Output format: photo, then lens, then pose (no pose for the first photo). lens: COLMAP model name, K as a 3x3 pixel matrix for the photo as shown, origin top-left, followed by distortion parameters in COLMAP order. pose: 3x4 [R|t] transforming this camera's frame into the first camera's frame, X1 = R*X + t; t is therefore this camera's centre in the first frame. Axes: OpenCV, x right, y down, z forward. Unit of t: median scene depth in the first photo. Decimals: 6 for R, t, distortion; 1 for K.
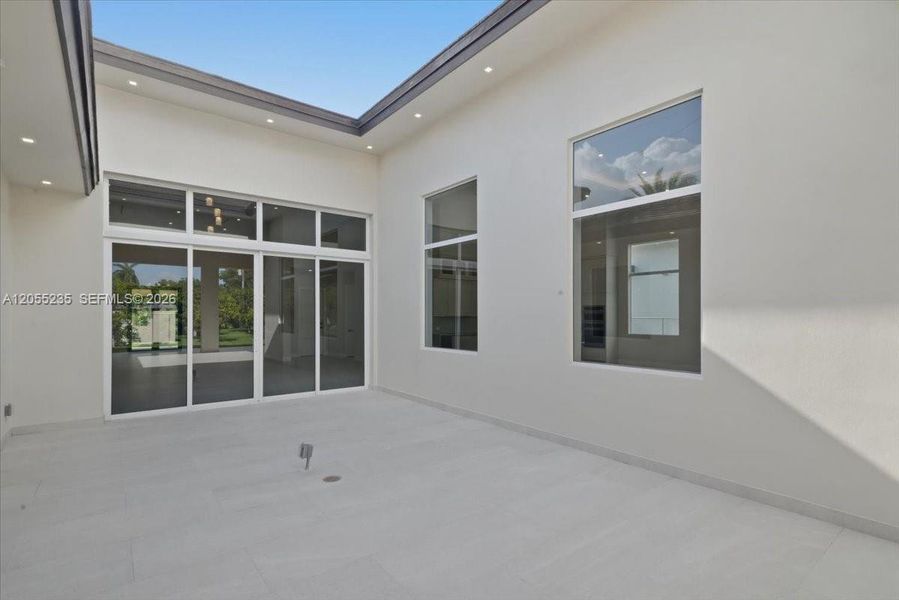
lens RADIAL K [[419.4, 0, 446.9], [0, 419.4, 291.8], [0, 0, 1]] dist [0.006364, 0.000794]
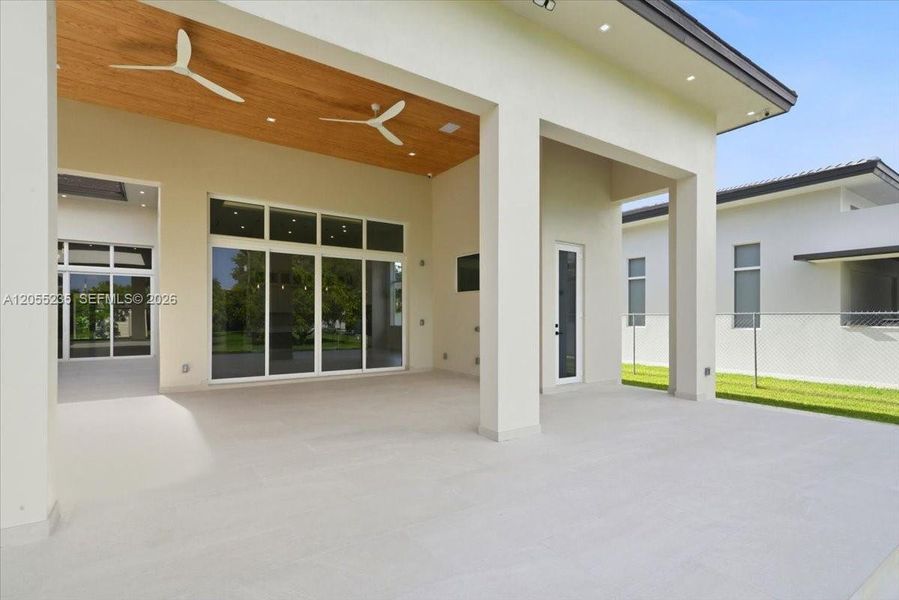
lens RADIAL K [[417.4, 0, 446.3], [0, 417.4, 304.4], [0, 0, 1]] dist [0.009788, 0.000315]
pose [[0.998299, 0.001911, -0.058274, 1.055936], [-0.000662, 0.999770, 0.021442, -0.001215], [0.058302, -0.021367, 0.998070, -0.531797]]
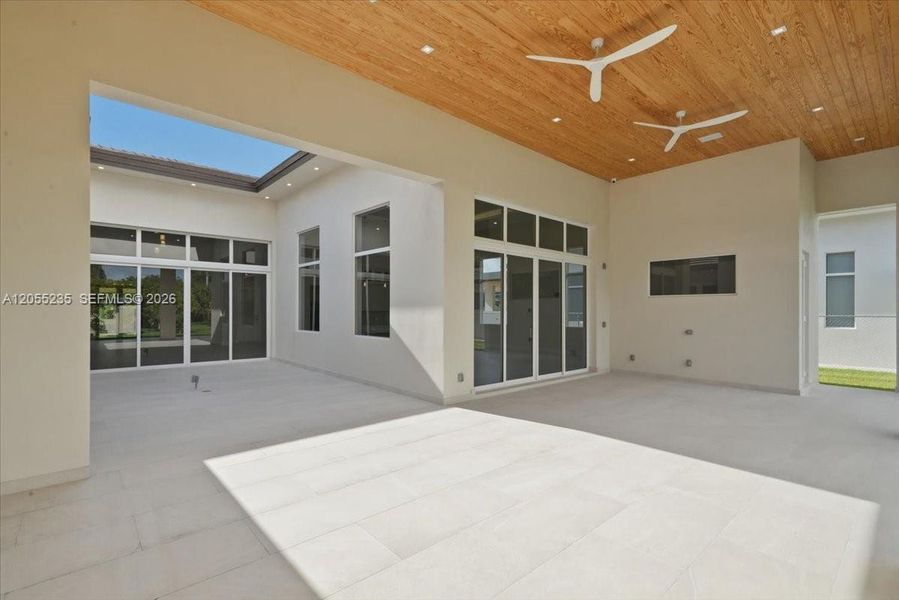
lens RADIAL K [[405.9, 0, 450.0], [0, 405.9, 295.4], [0, 0, 1]] dist [0.003702, 0.000288]
pose [[0.997534, 0.008347, 0.069681, 0.363373], [-0.009341, 0.999859, 0.013945, -0.021632], [-0.069555, -0.014561, 0.997472, -0.488204]]
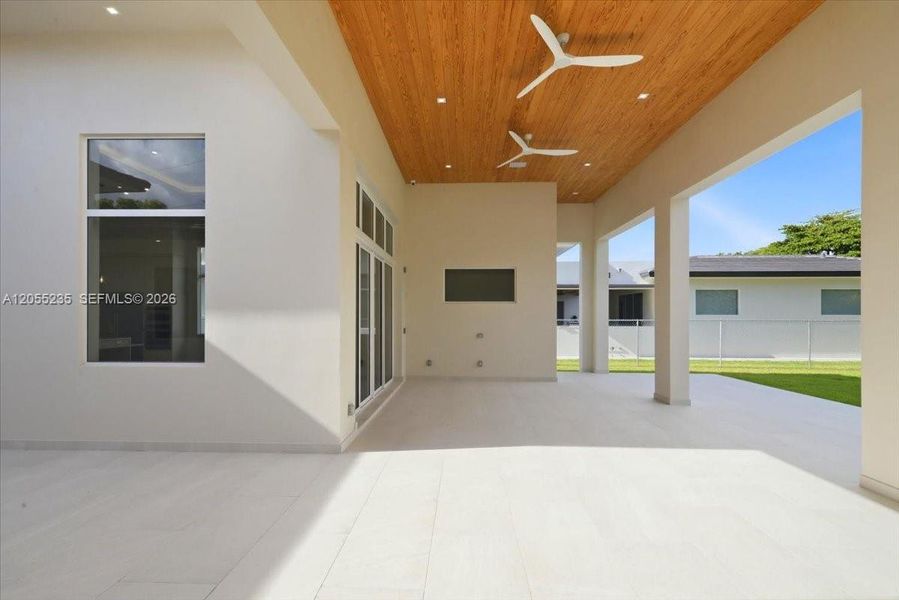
lens RADIAL K [[421.0, 0, 438.3], [0, 421.0, 306.7], [0, 0, 1]] dist [0.012444, 0.000102]
pose [[0.655210, 0.022895, 0.755099, 0.058036], [-0.046218, 0.998883, 0.009817, -0.006384], [-0.754031, -0.041331, 0.655537, -0.172117]]
